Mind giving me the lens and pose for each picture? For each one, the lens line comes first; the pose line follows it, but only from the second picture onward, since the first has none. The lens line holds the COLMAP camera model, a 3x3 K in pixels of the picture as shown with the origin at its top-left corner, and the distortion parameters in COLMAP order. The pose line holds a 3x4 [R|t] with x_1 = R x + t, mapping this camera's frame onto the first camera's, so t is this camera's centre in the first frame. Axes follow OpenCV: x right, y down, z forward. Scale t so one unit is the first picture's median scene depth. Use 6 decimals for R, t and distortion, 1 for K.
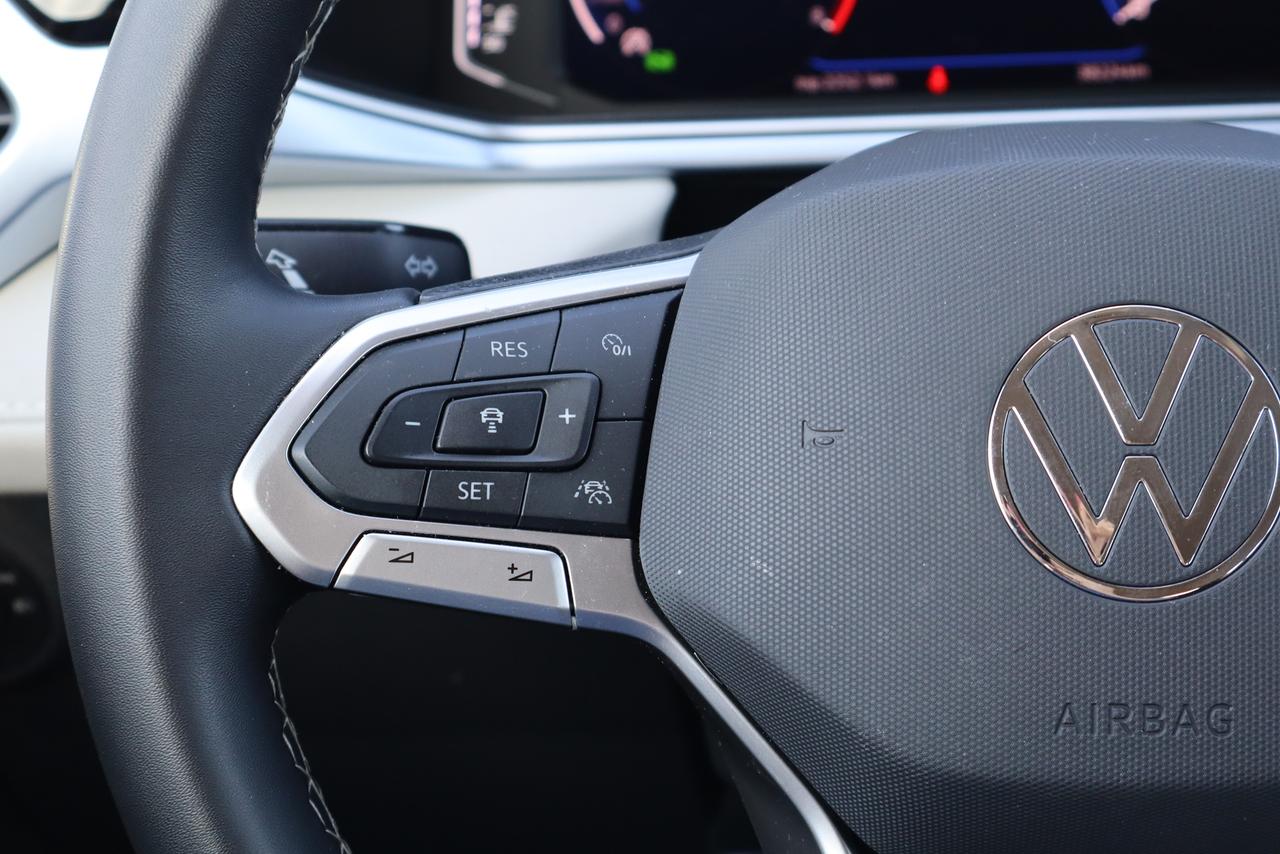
lens RADIAL K [[2177.6, 0, 641.8], [0, 2177.6, 427.6], [0, 0, 1]] dist [0.015076, 0.000000]
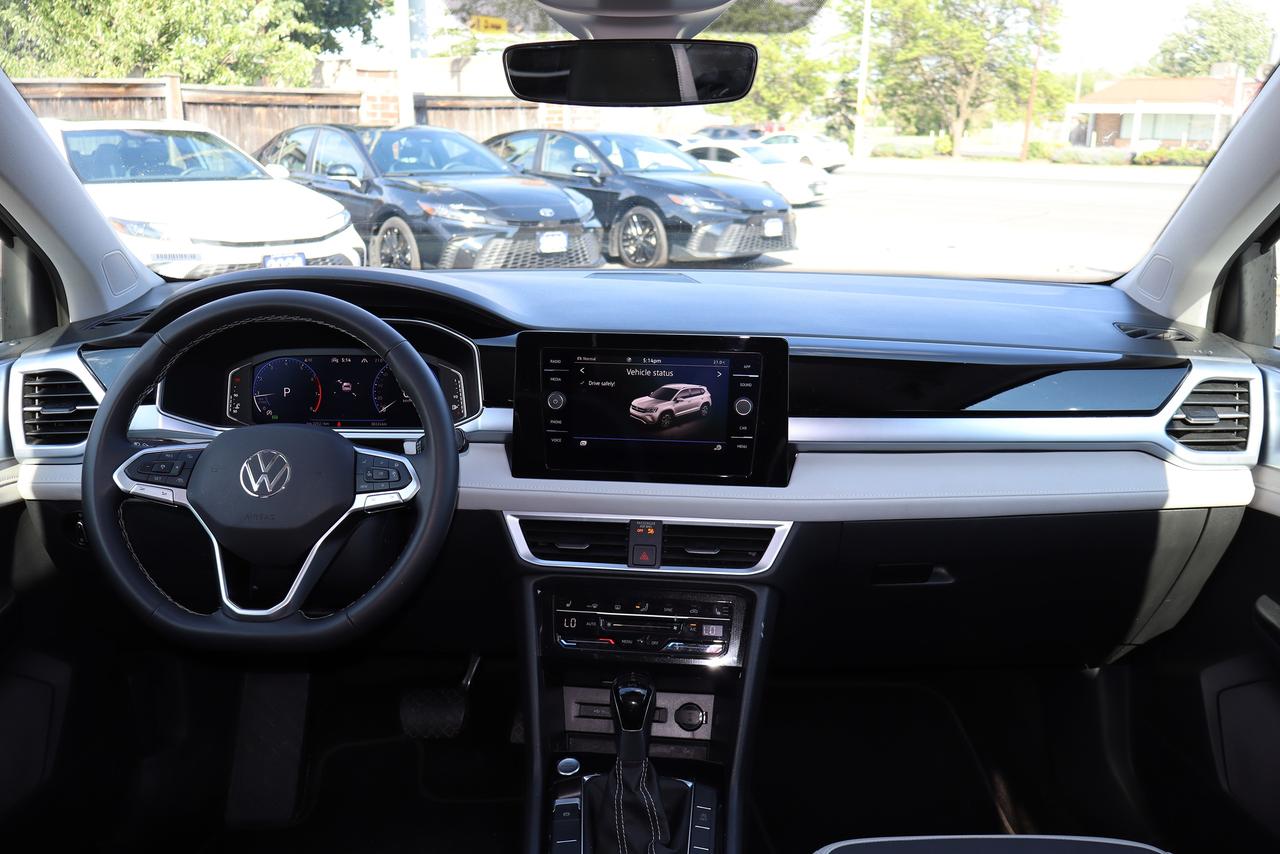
lens RADIAL K [[1077.2, 0, 636.5], [0, 1077.2, 426.5], [0, 0, 1]] dist [-0.003073, 0.012838]
pose [[0.997857, 0.044190, 0.048262, 1.023741], [-0.033800, 0.979598, -0.198102, 0.406928], [-0.056031, 0.196047, 0.978992, -1.845788]]
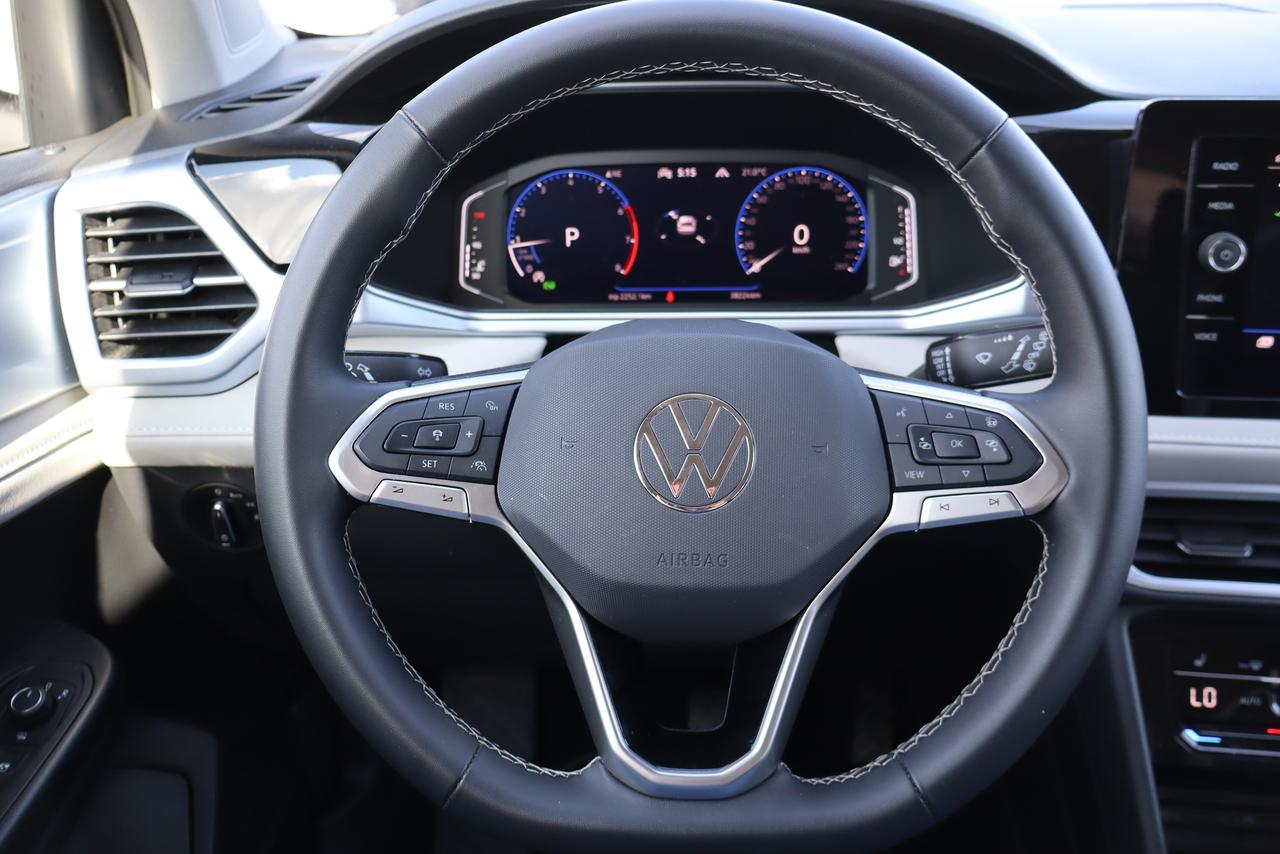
lens RADIAL K [[1077.2, 0, 640.2], [0, 1077.2, 427.8], [0, 0, 1]] dist [-0.003073, 0.012838]
pose [[0.999270, 0.022441, 0.030916, 0.119639], [-0.021585, 0.999382, -0.027755, 0.016884], [-0.031520, 0.027068, 0.999137, -0.211799]]
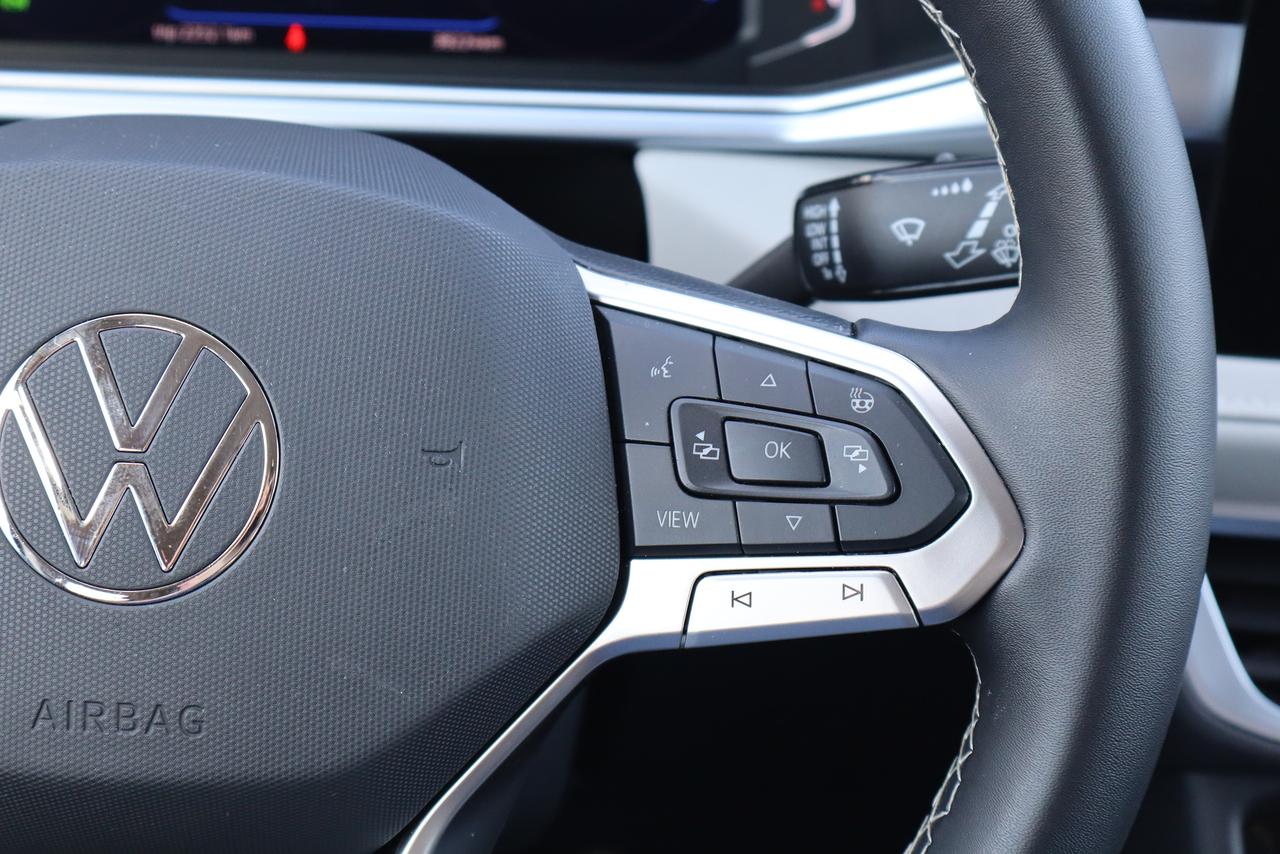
lens RADIAL K [[2177.6, 0, 637.4], [0, 2177.6, 427.2], [0, 0, 1]] dist [0.015076, 0.000000]
pose [[0.994414, 0.048708, 0.093634, 0.342679], [-0.053363, 0.997427, 0.047872, -0.060990], [-0.091061, -0.052601, 0.994455, -0.039758]]
